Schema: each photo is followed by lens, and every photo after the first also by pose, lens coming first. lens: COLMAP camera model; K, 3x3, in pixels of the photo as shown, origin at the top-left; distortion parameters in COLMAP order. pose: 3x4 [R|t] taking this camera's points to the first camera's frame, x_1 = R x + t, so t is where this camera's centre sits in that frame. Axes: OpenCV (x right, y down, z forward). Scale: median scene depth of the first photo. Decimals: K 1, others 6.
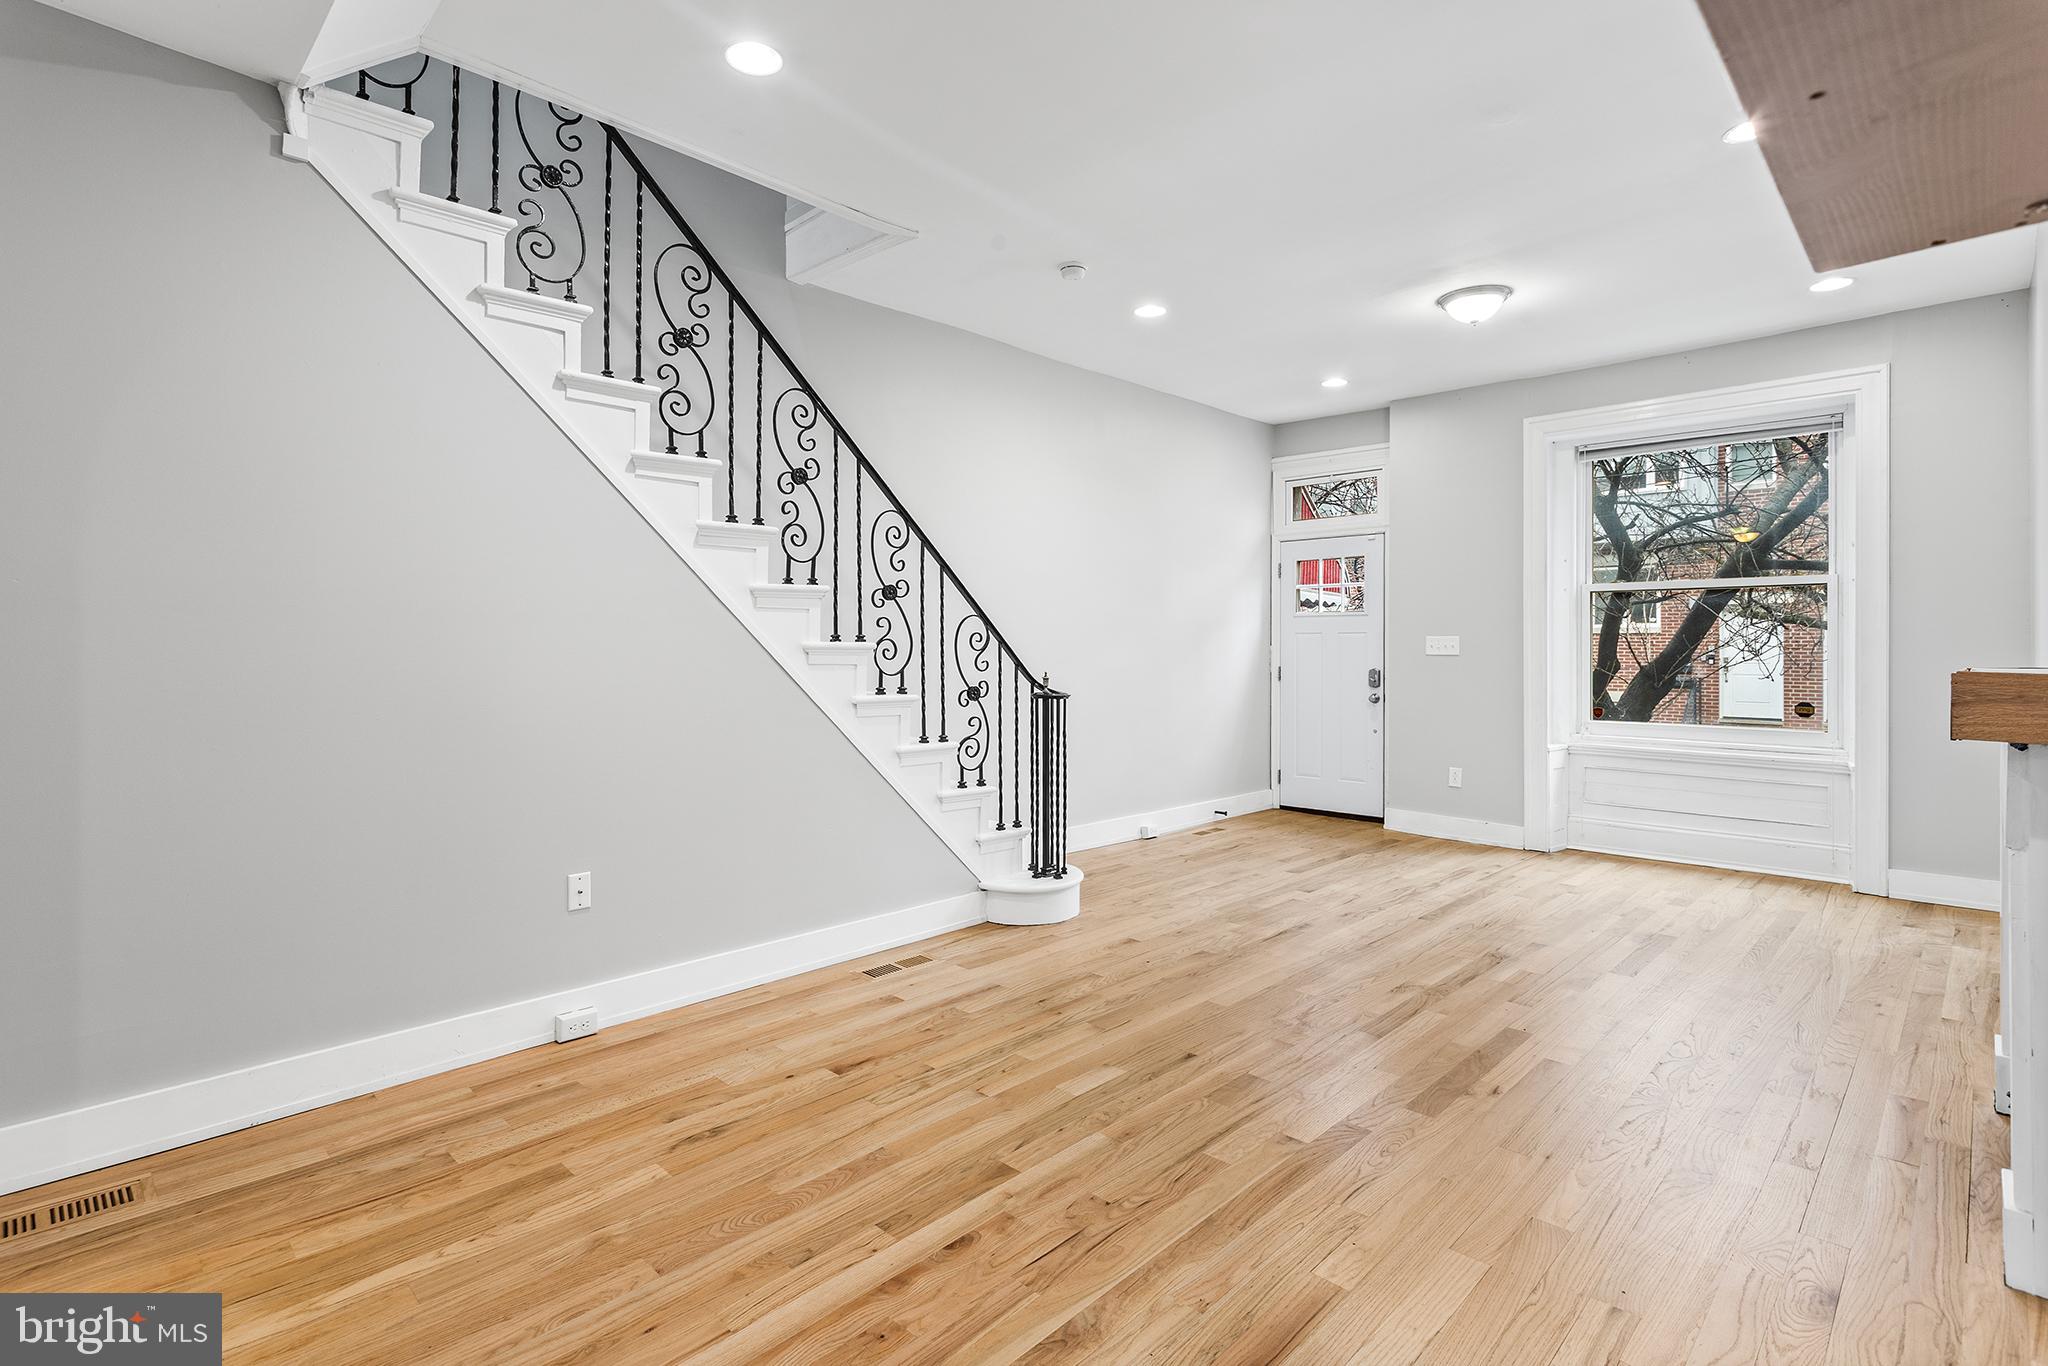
lens RADIAL K [[979.8, 0, 1002.0], [0, 979.8, 646.7], [0, 0, 1]] dist [-0.001768, 0.003205]
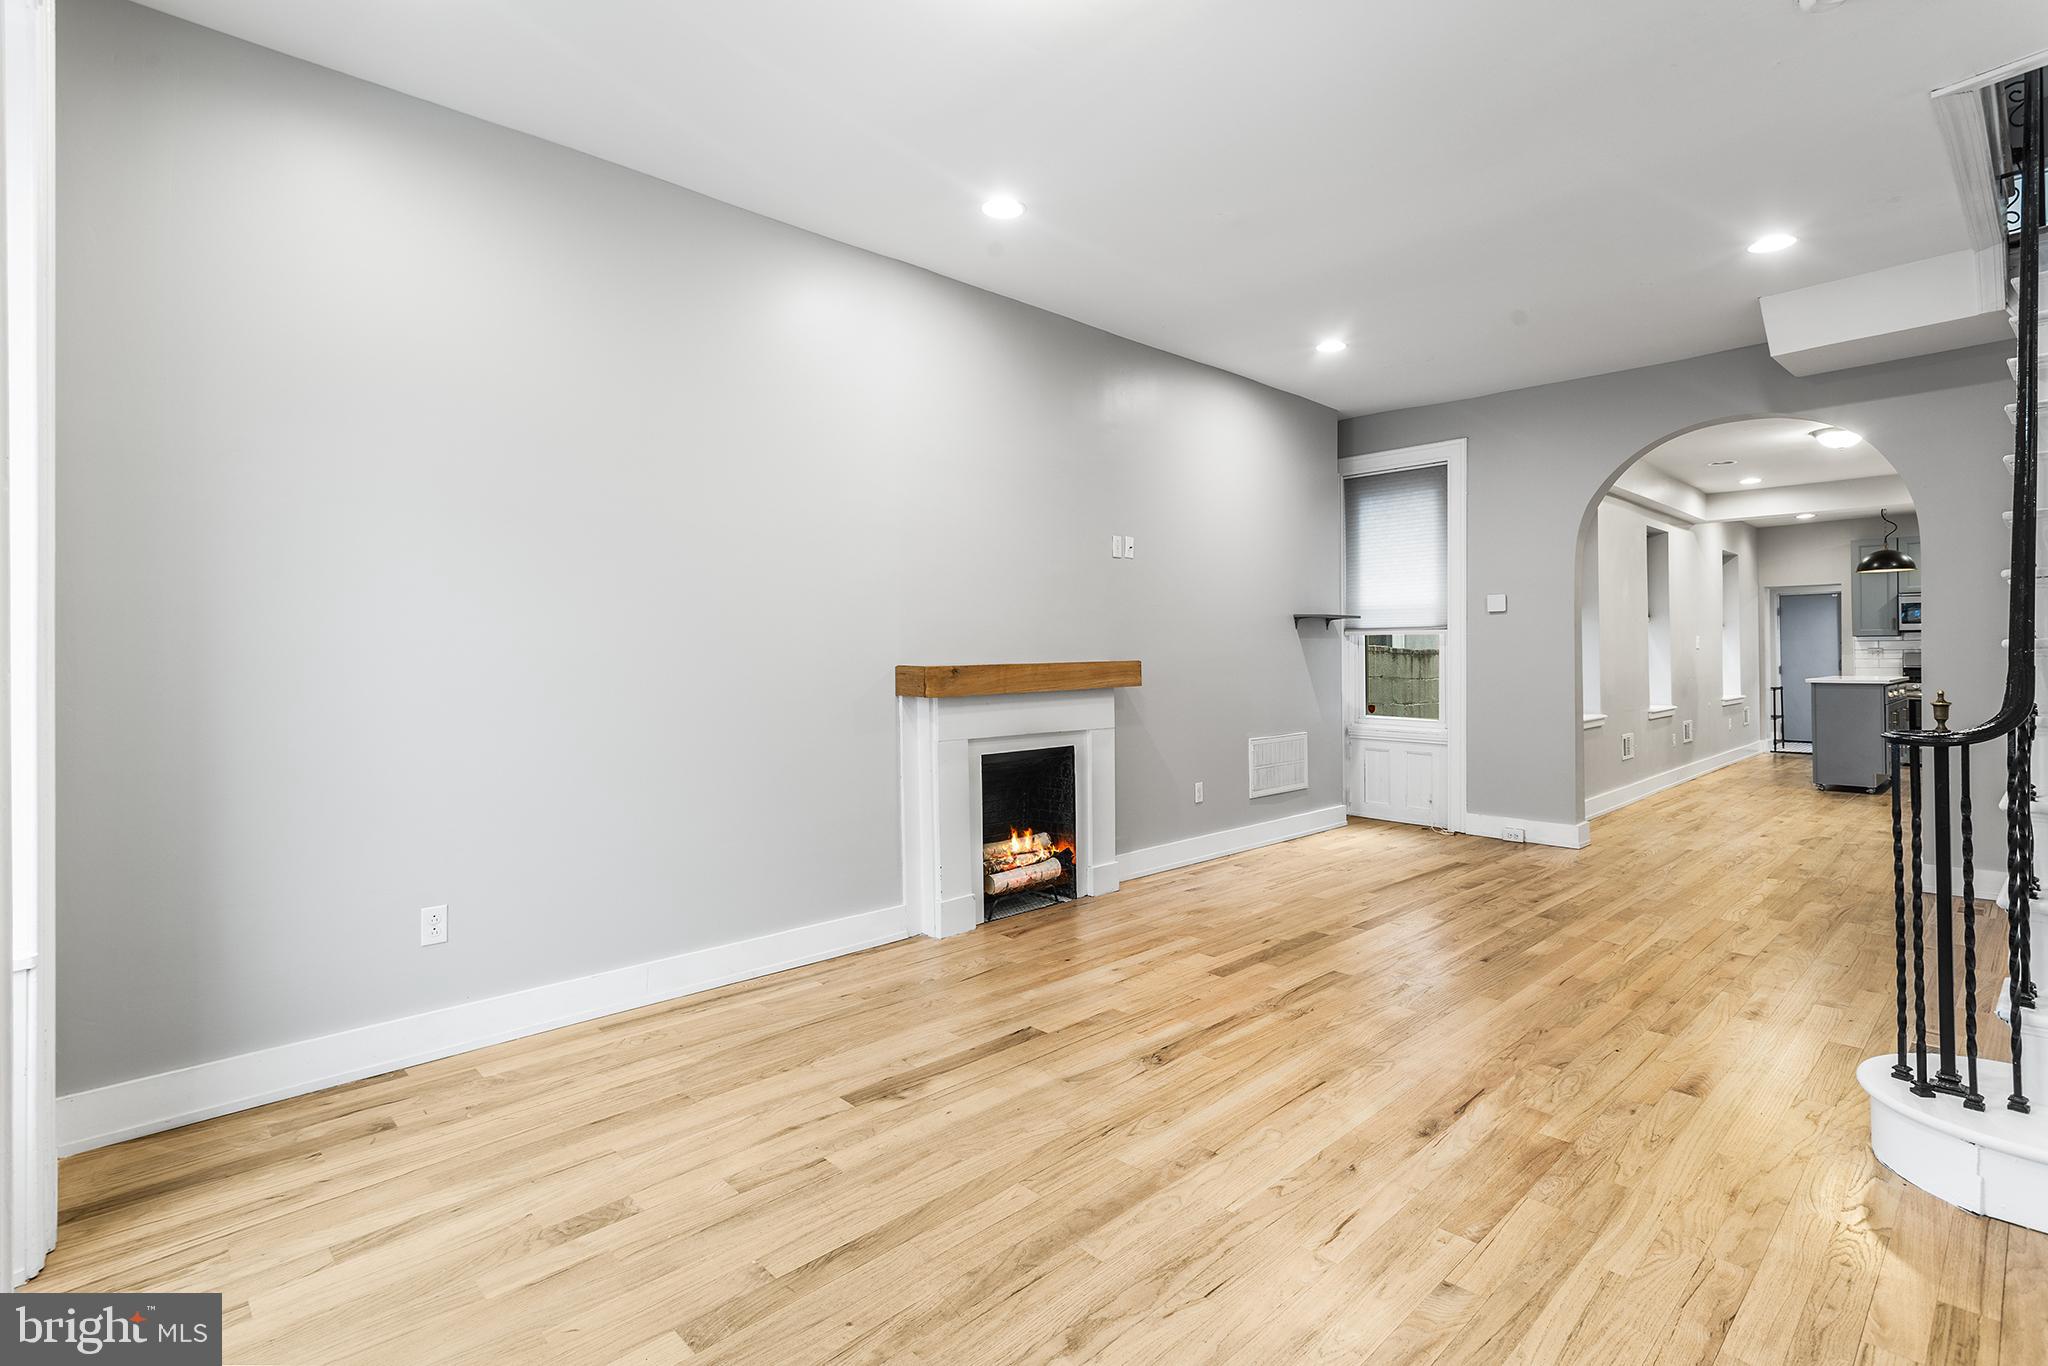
lens RADIAL K [[979.8, 0, 1012.6], [0, 979.8, 661.1], [0, 0, 1]] dist [-0.001768, 0.003205]
pose [[-0.999673, 0.005795, 0.024915, 0.689055], [0.005815, 0.999983, 0.000733, 0.012795], [-0.024911, 0.000878, -0.999689, 2.033345]]
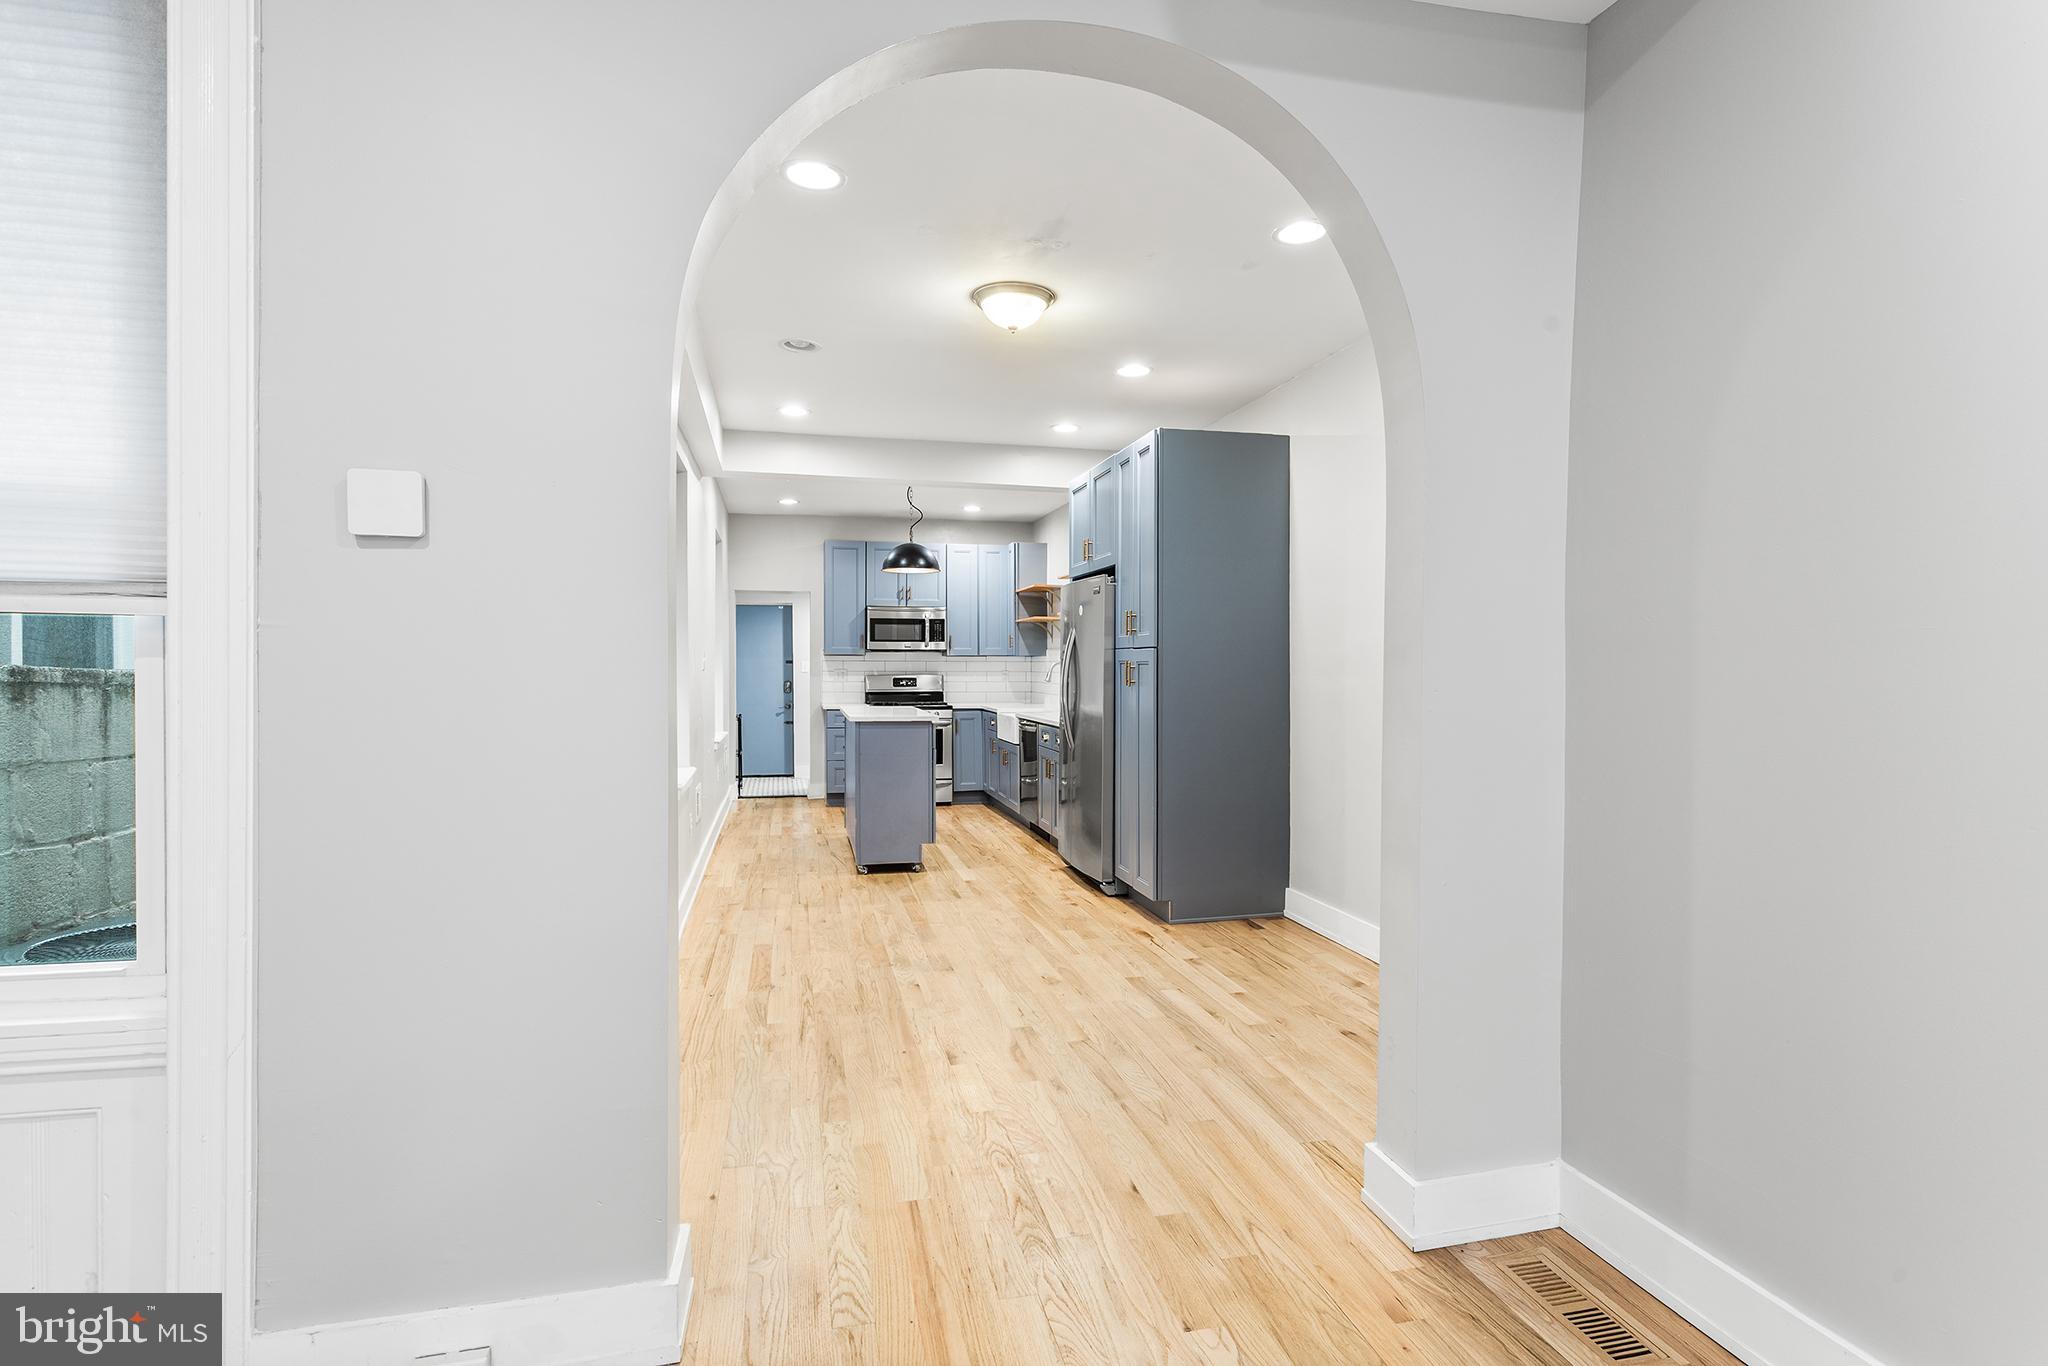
lens RADIAL K [[979.8, 0, 1015.0], [0, 979.8, 698.3], [0, 0, 1]] dist [-0.001768, 0.003205]
pose [[-0.534040, 0.018117, -0.845265, 0.048982], [-0.008782, 0.999598, 0.026973, -0.005718], [0.845414, 0.021828, -0.533666, 0.658054]]
